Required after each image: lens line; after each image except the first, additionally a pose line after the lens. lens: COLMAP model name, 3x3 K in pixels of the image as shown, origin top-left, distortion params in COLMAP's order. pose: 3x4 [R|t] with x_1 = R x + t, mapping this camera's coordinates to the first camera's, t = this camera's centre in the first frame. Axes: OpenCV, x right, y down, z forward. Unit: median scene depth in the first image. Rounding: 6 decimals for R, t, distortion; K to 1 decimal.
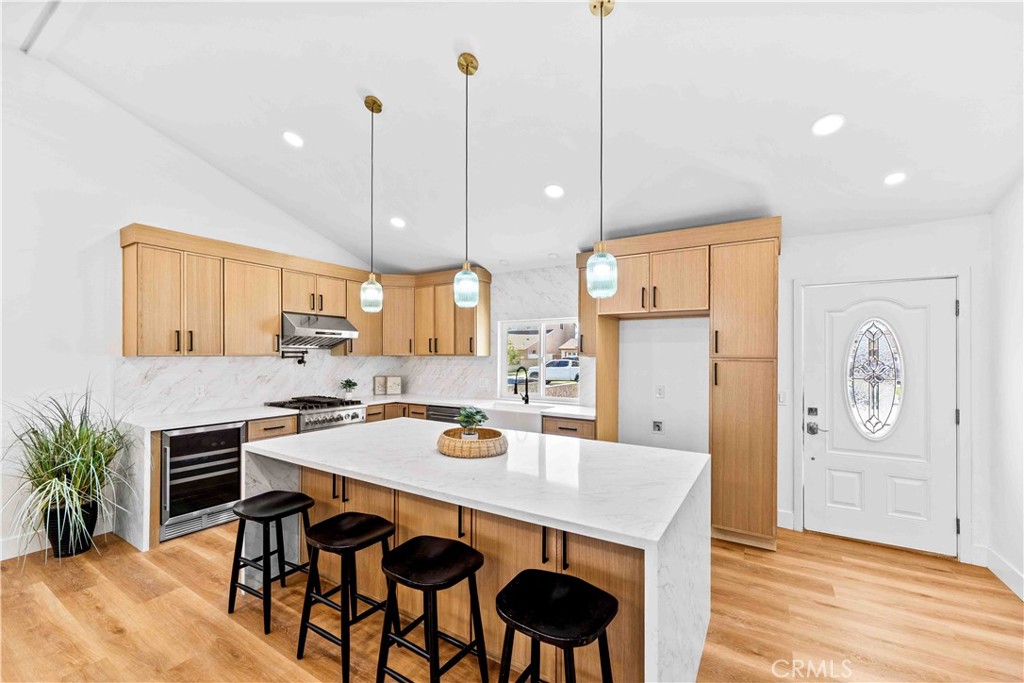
lens RADIAL K [[420.0, 0, 510.5], [0, 420.0, 359.3], [0, 0, 1]] dist [0.001900, -0.000145]
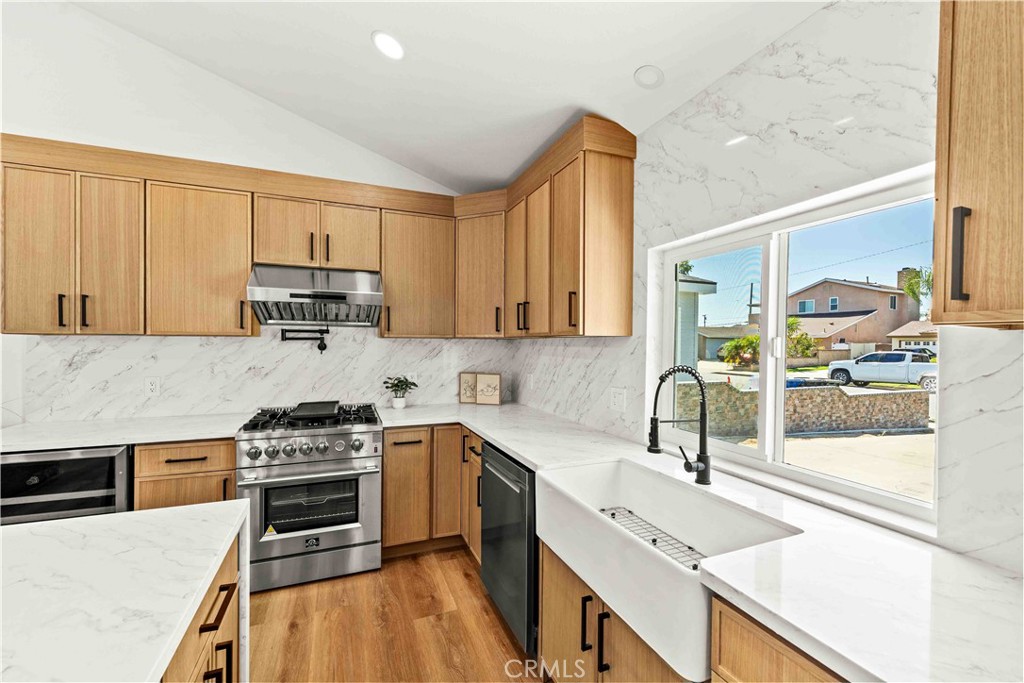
lens RADIAL K [[418.4, 0, 508.1], [0, 418.4, 345.5], [0, 0, 1]] dist [-0.000790, -0.000126]
pose [[0.811363, 0.004297, -0.584527, 0.105533], [-0.009314, 0.999941, -0.005577, 0.005556], [0.584469, 0.009969, 0.811355, 0.676327]]
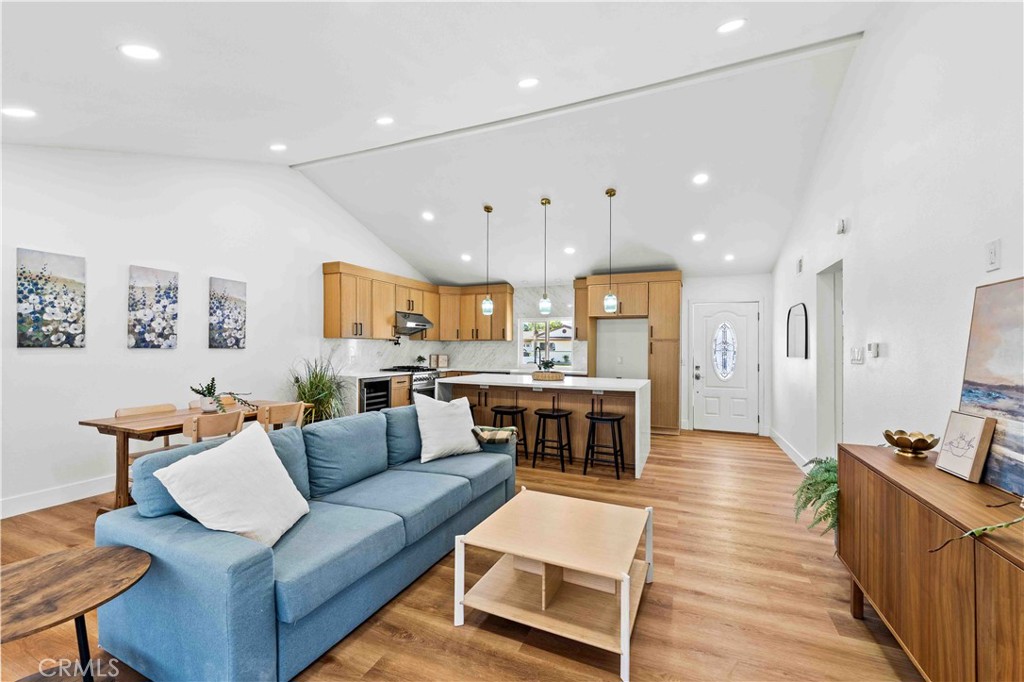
lens RADIAL K [[420.0, 0, 510.5], [0, 420.0, 358.8], [0, 0, 1]] dist [0.001900, -0.000145]
pose [[0.988889, -0.002790, 0.148630, -0.326773], [0.000479, 0.999878, 0.015584, 0.039210], [-0.148655, -0.015340, 0.988770, -0.607144]]
